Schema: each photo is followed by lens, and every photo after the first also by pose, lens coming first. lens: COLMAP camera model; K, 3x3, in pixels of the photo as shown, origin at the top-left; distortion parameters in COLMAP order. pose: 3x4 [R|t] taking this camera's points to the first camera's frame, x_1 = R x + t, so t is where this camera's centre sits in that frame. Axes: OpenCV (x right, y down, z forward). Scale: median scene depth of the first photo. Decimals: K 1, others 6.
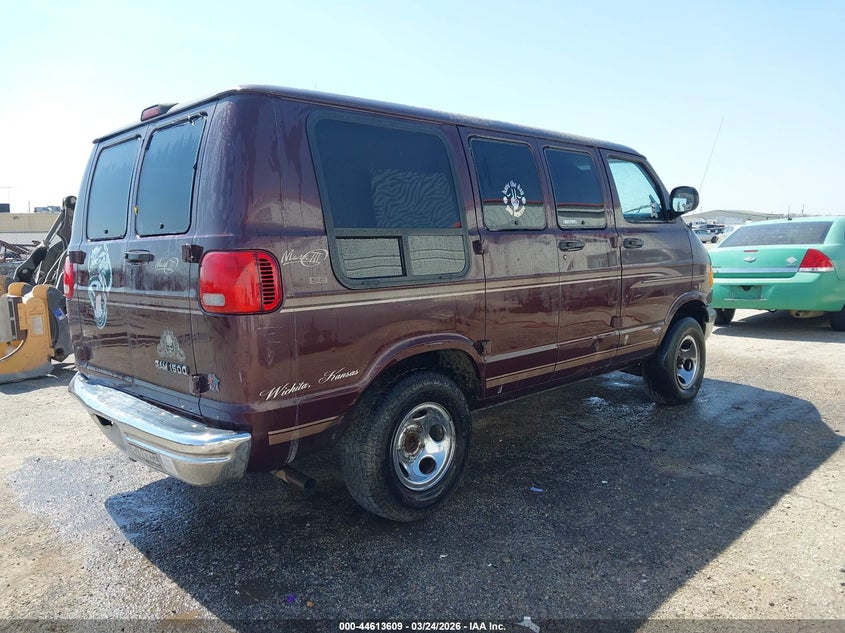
lens RADIAL K [[681.1, 0, 427.5], [0, 681.1, 316.7], [0, 0, 1]] dist [0.078233, -0.164488]
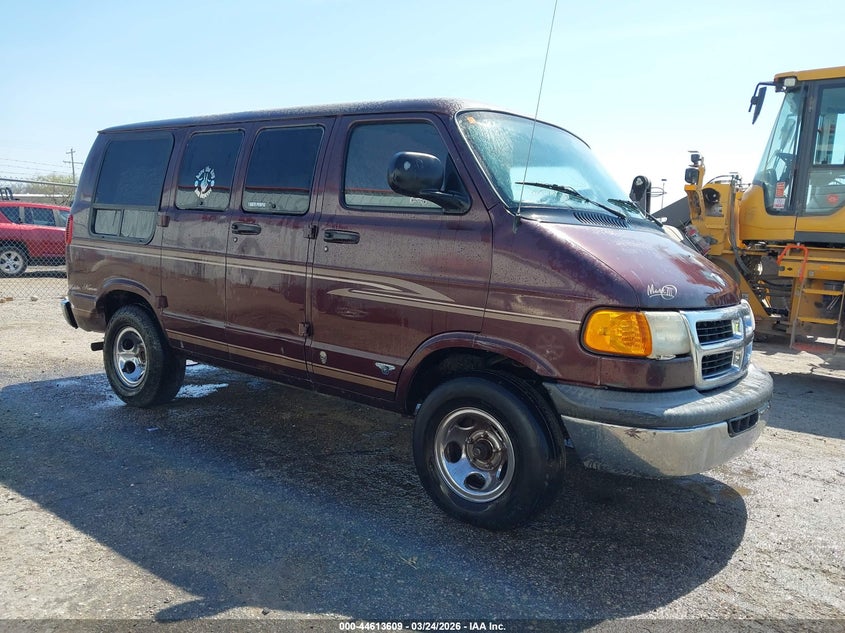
lens RADIAL K [[653.3, 0, 422.6], [0, 653.3, 302.7], [0, 0, 1]] dist [-0.002233, -0.075750]
pose [[0.173134, 0.142407, -0.974549, 1.259933], [-0.171970, 0.978662, 0.112456, -0.160973], [0.969769, 0.148123, 0.193929, 1.168050]]
